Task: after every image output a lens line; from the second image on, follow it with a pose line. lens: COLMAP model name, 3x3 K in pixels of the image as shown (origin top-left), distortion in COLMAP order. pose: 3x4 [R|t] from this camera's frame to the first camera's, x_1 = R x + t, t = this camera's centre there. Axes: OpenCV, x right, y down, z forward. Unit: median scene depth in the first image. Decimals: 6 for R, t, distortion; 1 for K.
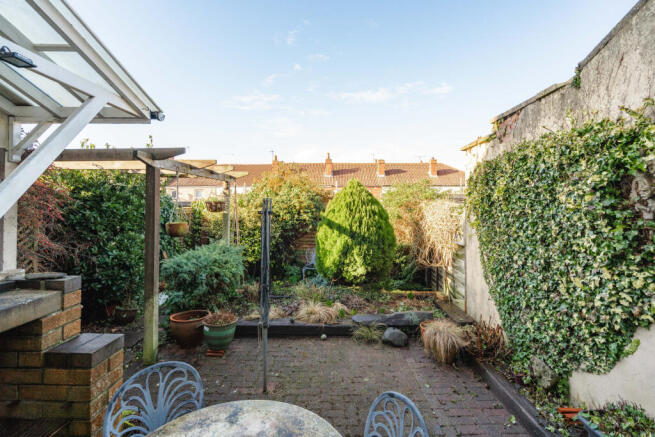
lens RADIAL K [[319.2, 0, 326.5], [0, 319.2, 203.1], [0, 0, 1]] dist [0.003546, -0.000841]
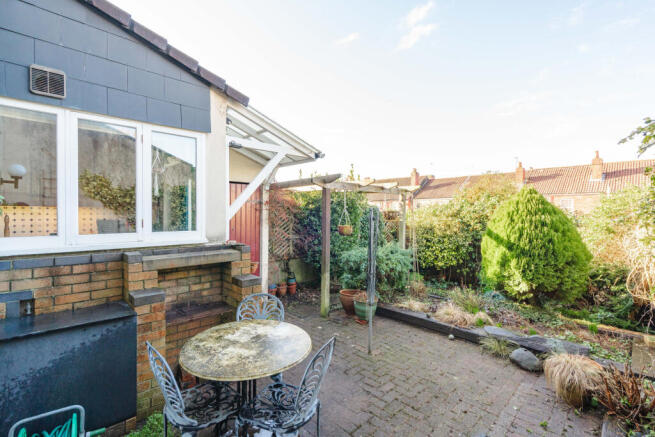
lens RADIAL K [[299.9, 0, 328.1], [0, 299.9, 215.1], [0, 0, 1]] dist [-0.007882, 0.004310]
pose [[0.701327, 0.007273, -0.712803, 0.345076], [-0.004953, 0.999974, 0.005329, 0.006125], [0.712822, -0.000207, 0.701345, 0.002931]]
